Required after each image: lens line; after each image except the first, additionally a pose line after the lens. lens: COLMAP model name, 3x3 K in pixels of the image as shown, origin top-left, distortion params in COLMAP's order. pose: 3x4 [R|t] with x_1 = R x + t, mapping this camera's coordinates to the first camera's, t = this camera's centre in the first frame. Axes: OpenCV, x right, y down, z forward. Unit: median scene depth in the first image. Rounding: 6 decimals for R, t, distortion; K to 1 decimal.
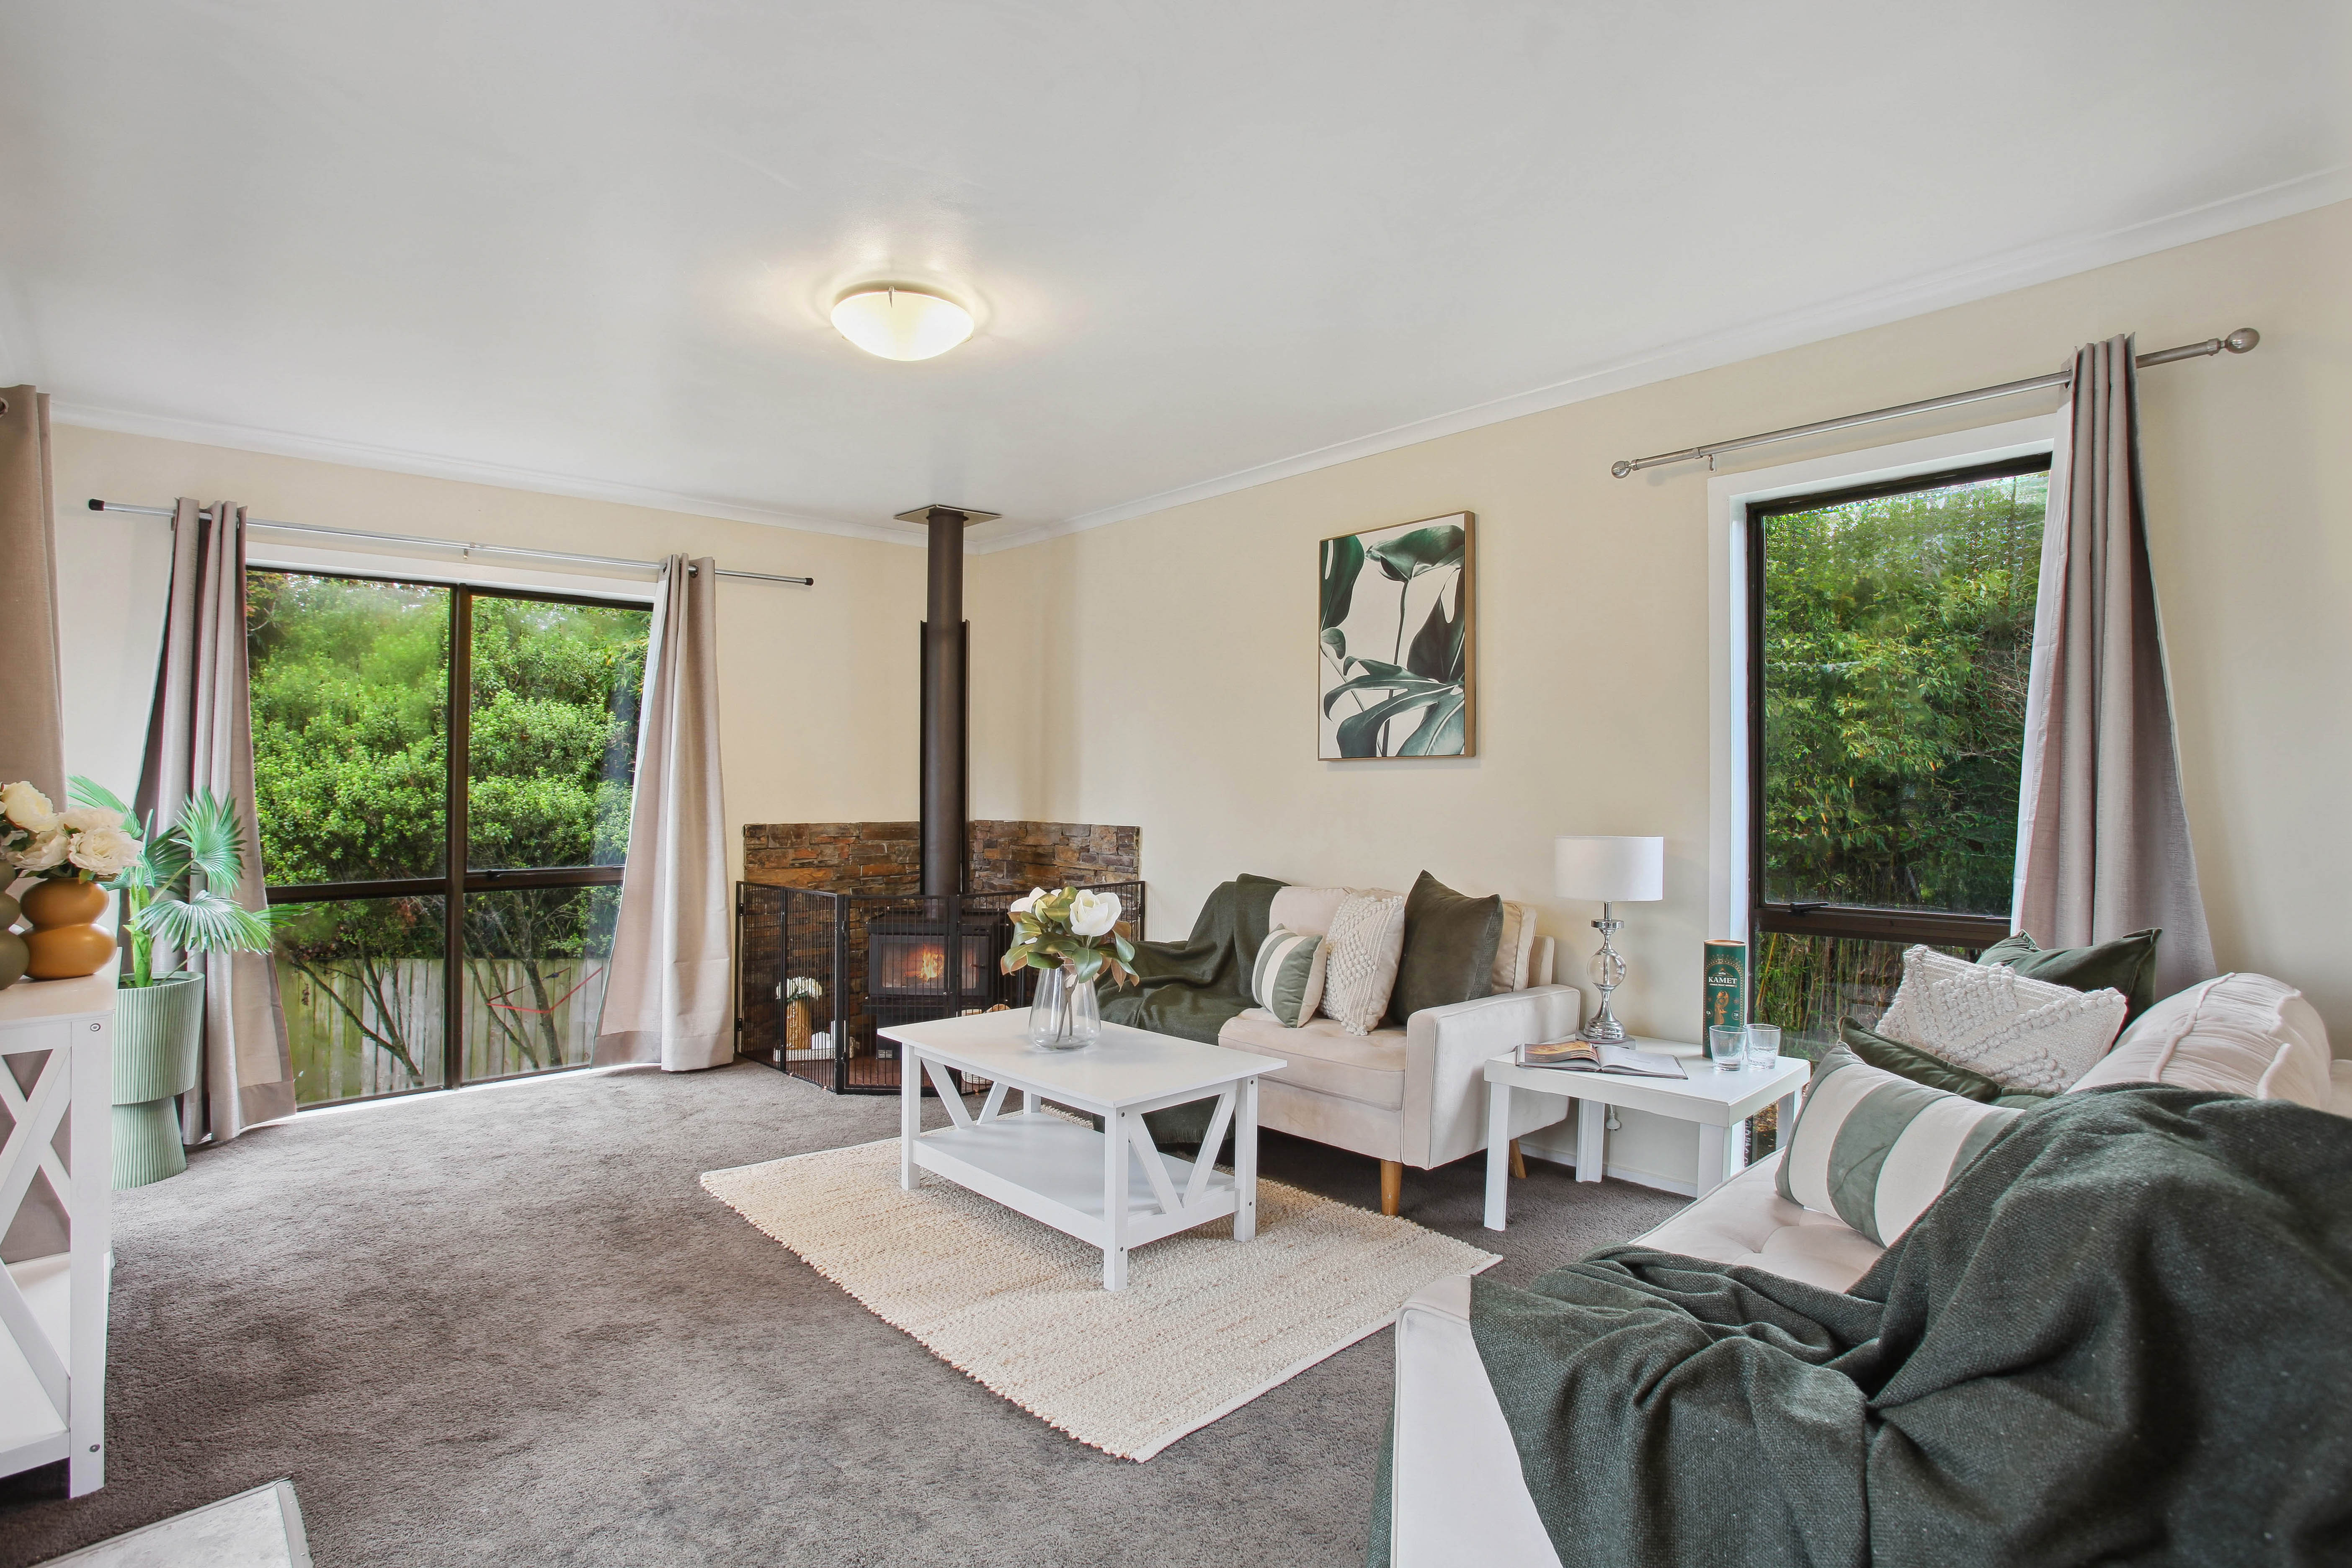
lens RADIAL K [[1135.8, 0, 1158.4], [0, 1135.8, 791.9], [0, 0, 1]] dist [-0.048232, 0.001658]
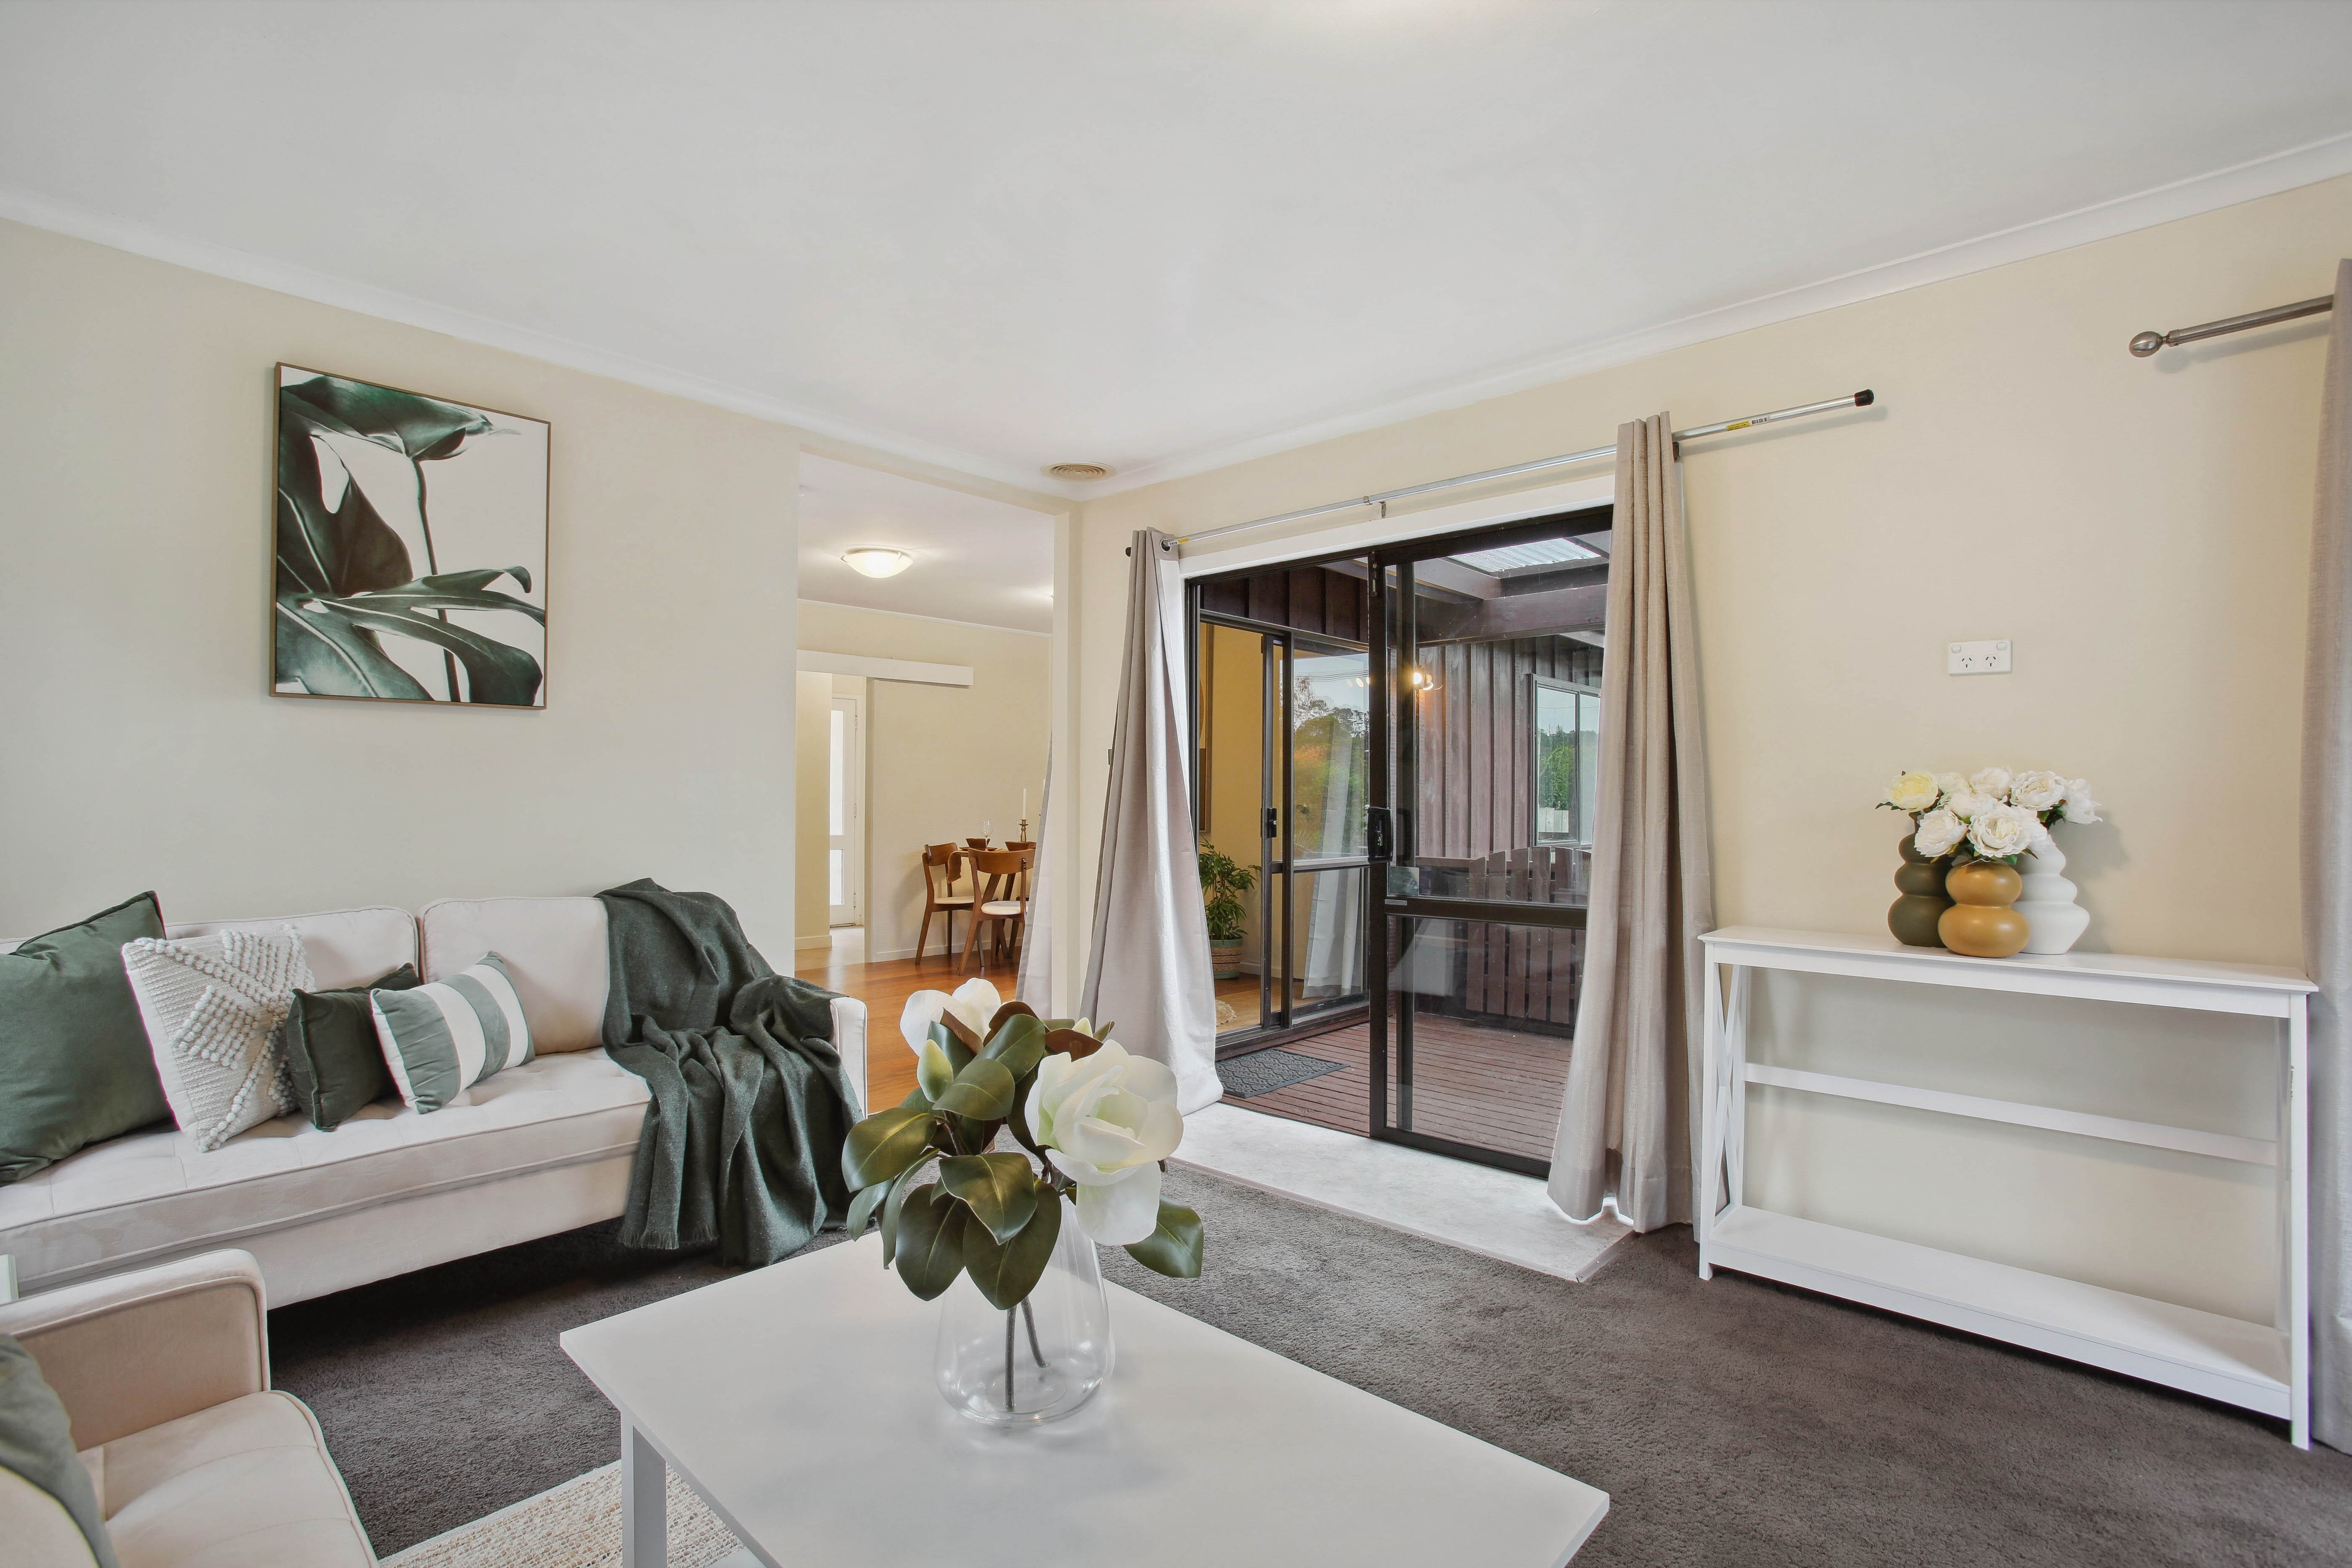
lens RADIAL K [[1112.8, 0, 1176.0], [0, 1112.8, 784.0], [0, 0, 1]] dist [-0.054055, 0.020246]
pose [[-0.998763, -0.001647, -0.049688, -0.101381], [-0.000664, 0.999804, -0.019803, 0.011255], [0.049711, -0.019745, -0.998568, 1.120891]]
